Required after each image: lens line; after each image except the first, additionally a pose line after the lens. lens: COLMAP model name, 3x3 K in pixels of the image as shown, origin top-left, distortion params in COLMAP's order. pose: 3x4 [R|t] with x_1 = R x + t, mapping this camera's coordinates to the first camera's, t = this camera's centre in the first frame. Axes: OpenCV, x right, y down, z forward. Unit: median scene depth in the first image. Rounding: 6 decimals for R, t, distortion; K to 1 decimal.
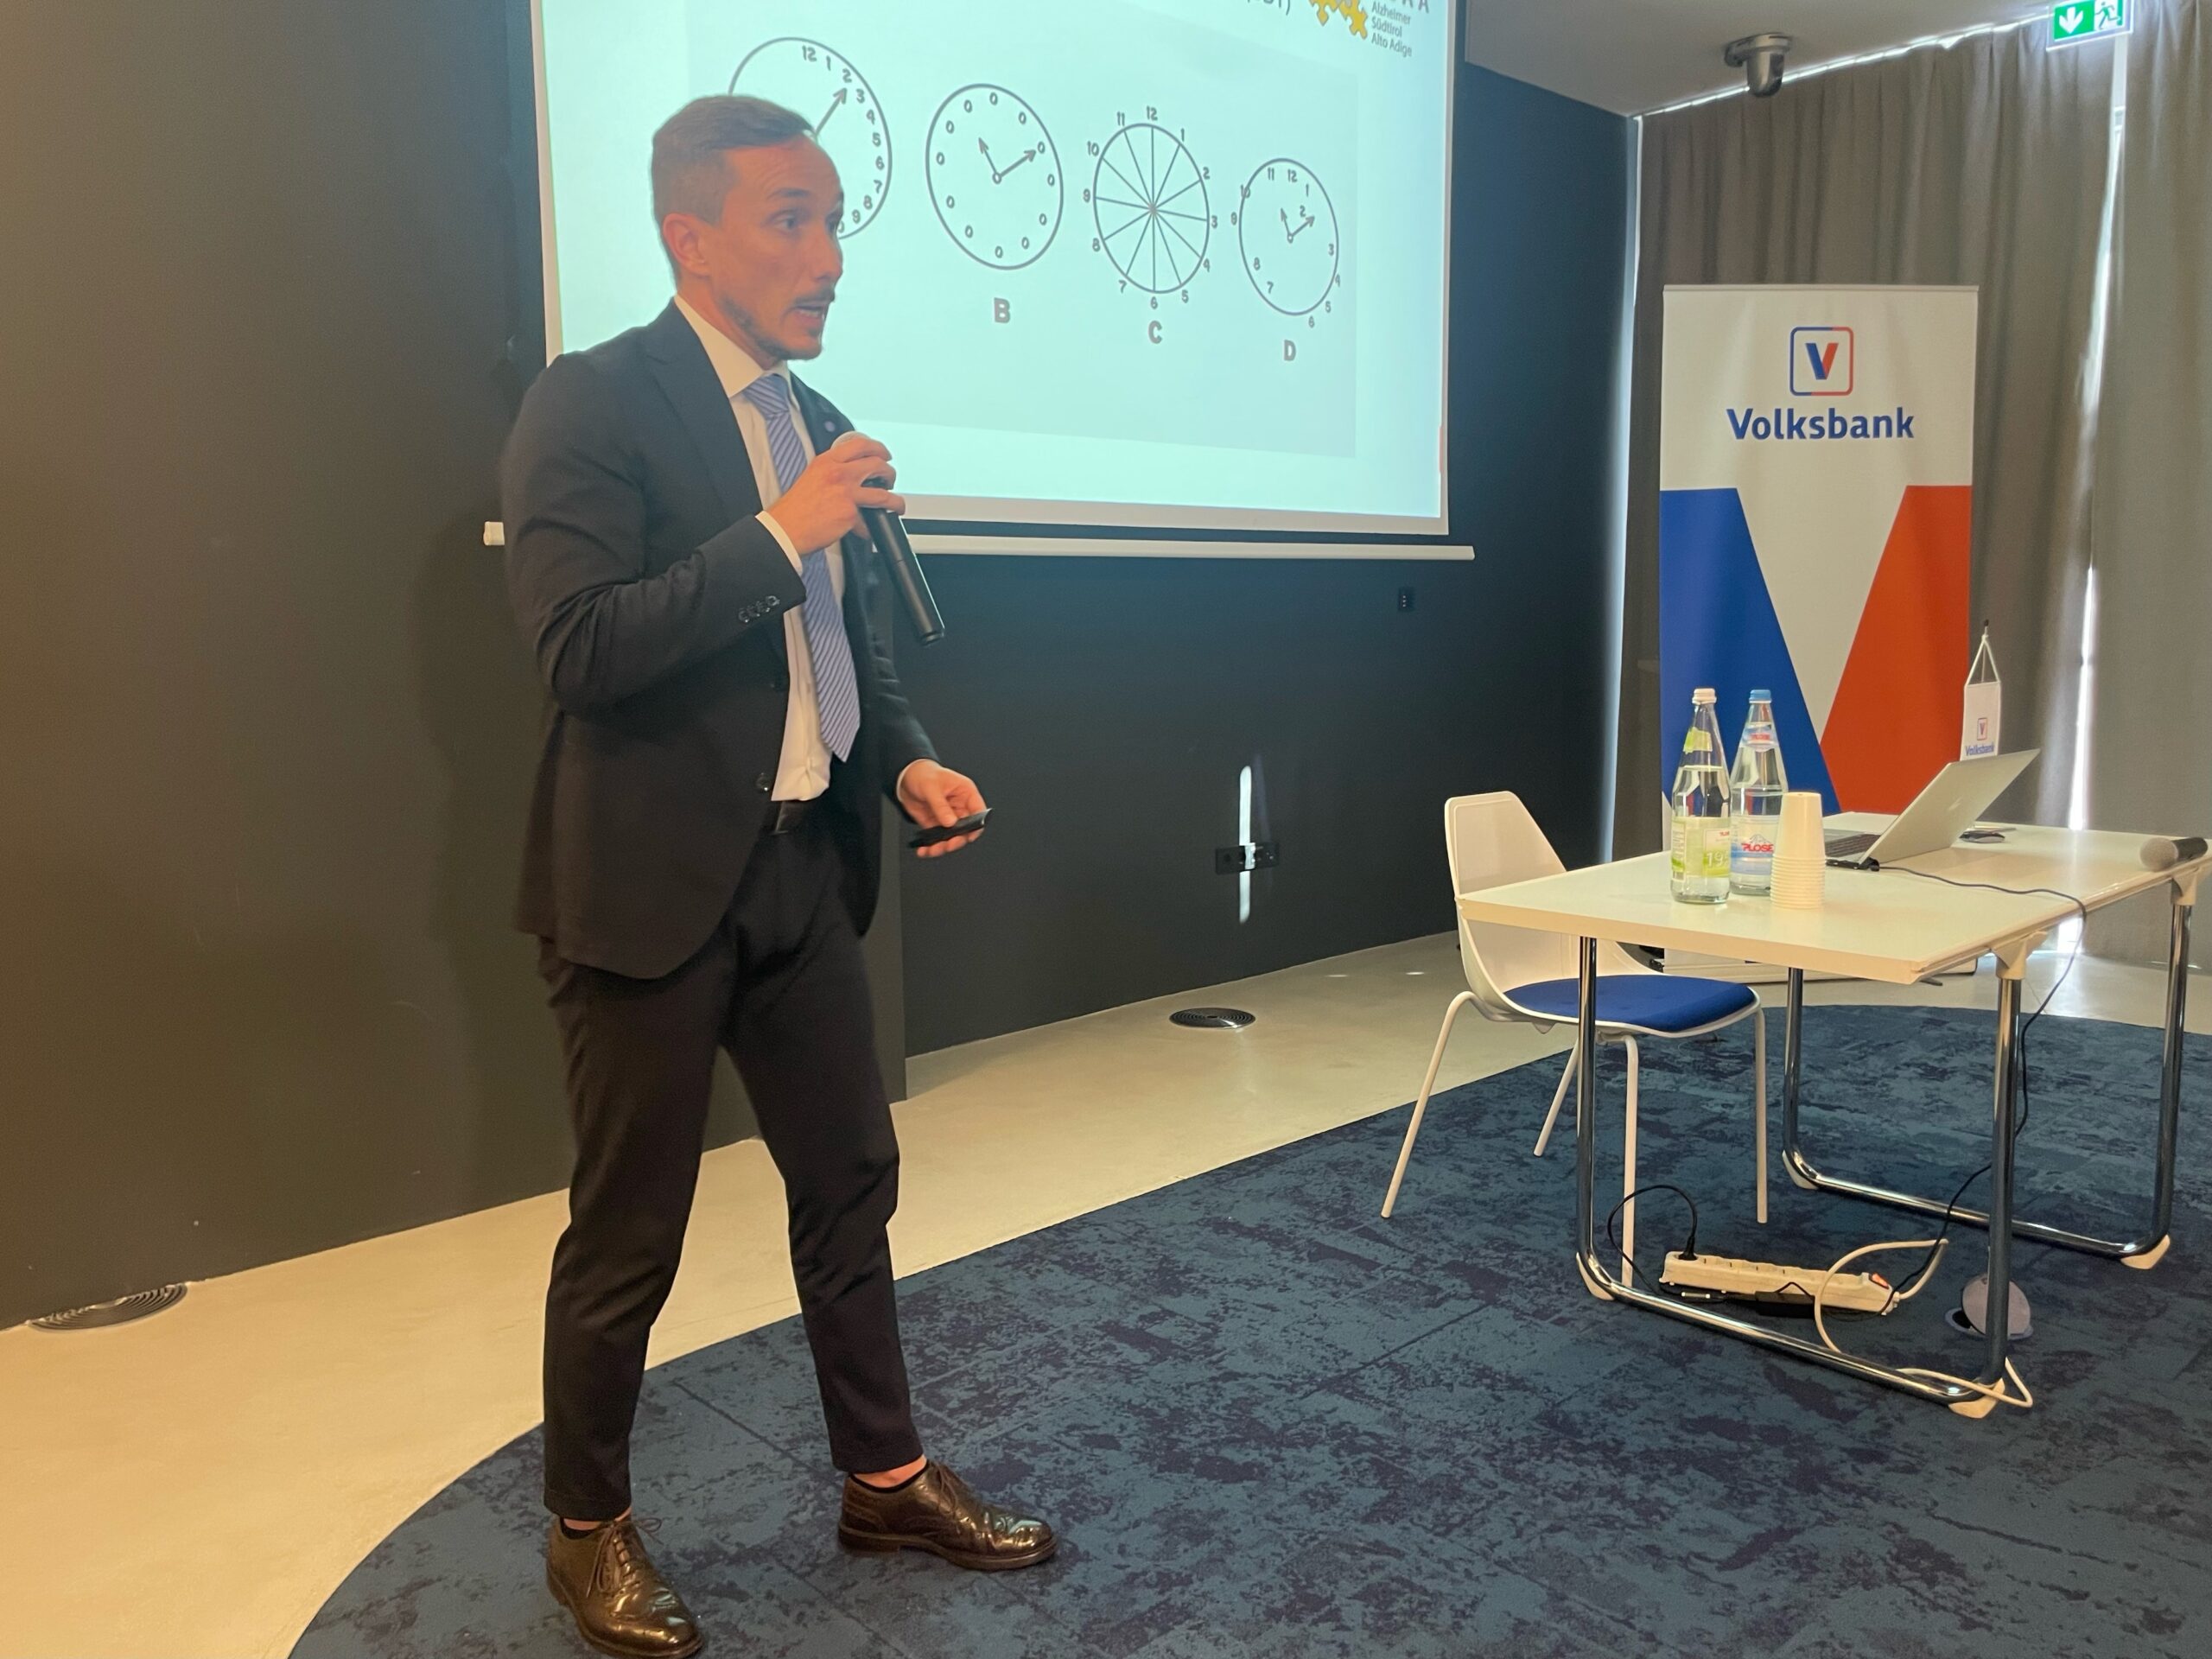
lens RADIAL K [[1700.7, 0, 1107.0], [0, 1700.7, 829.5], [0, 0, 1]] dist [0.075797, -0.112641]
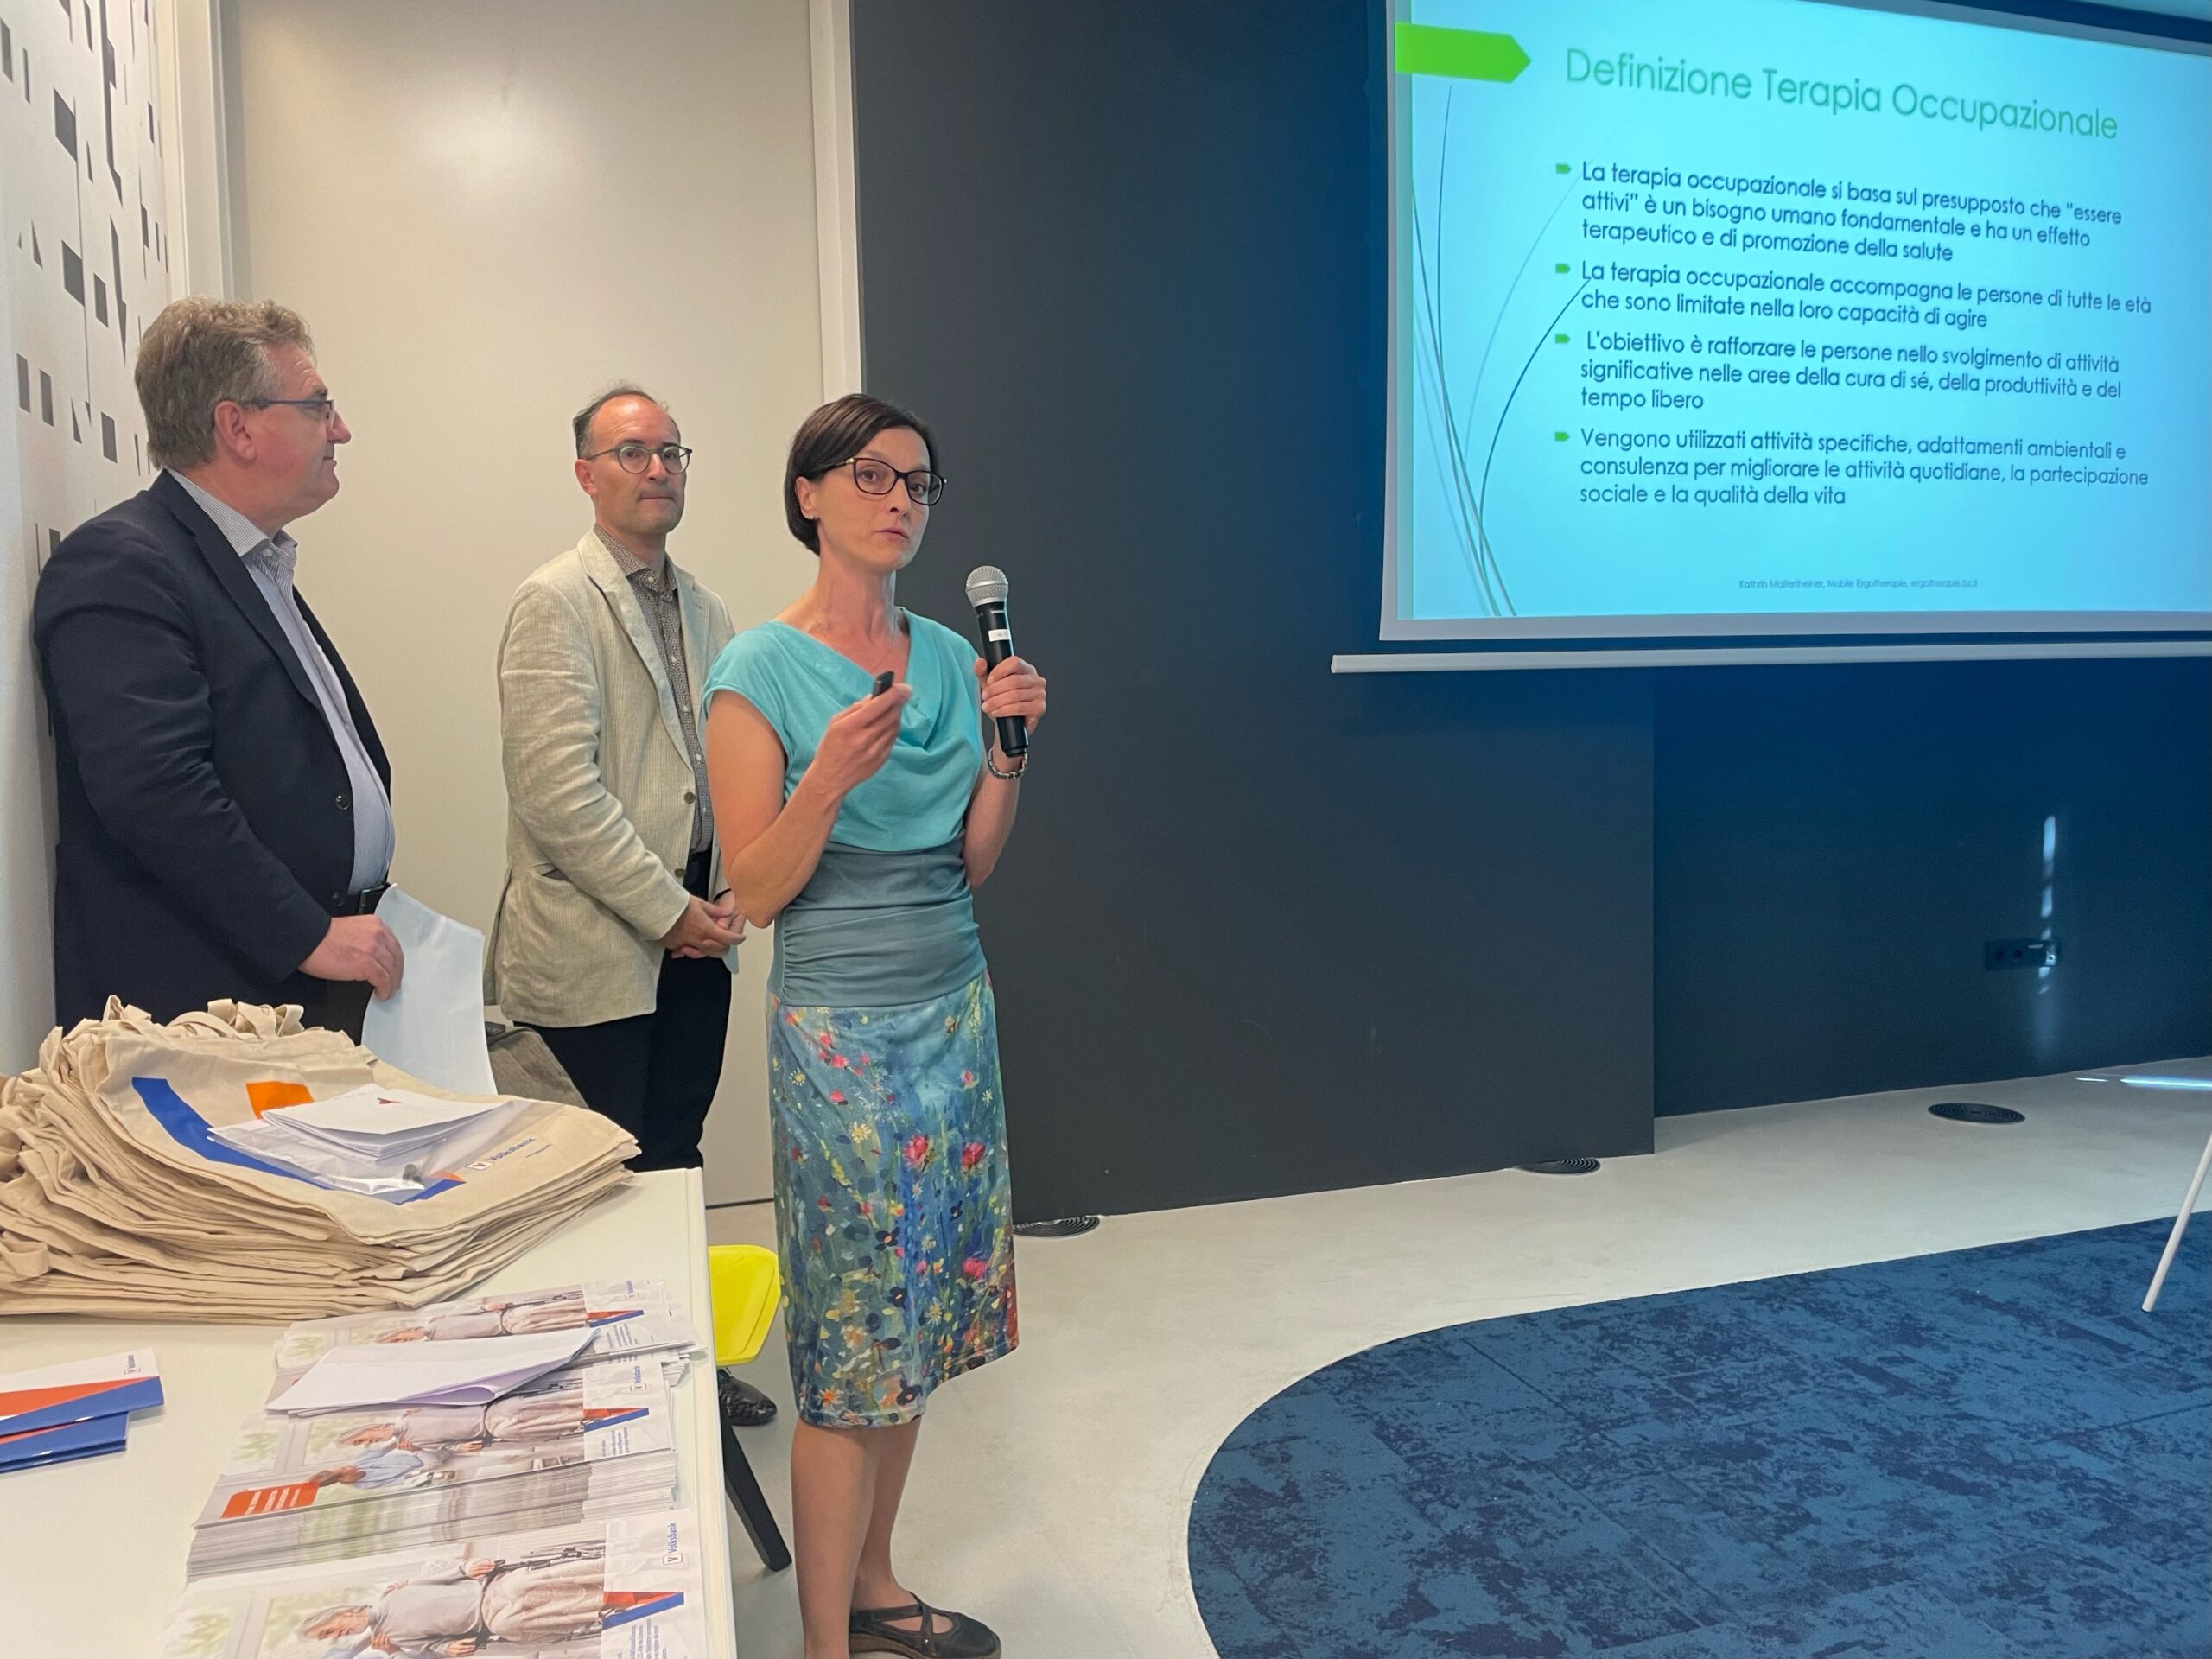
lens RADIAL K [[1700.7, 0, 1076.1], [0, 1700.7, 830.4], [0, 0, 1]] dist [0.075797, -0.112641]
pose [[0.905736, 0.033094, -0.422548, 0.007225], [-0.049423, 0.998393, -0.027744, -0.001335], [0.420951, 0.046012, 0.905916, -0.220712]]
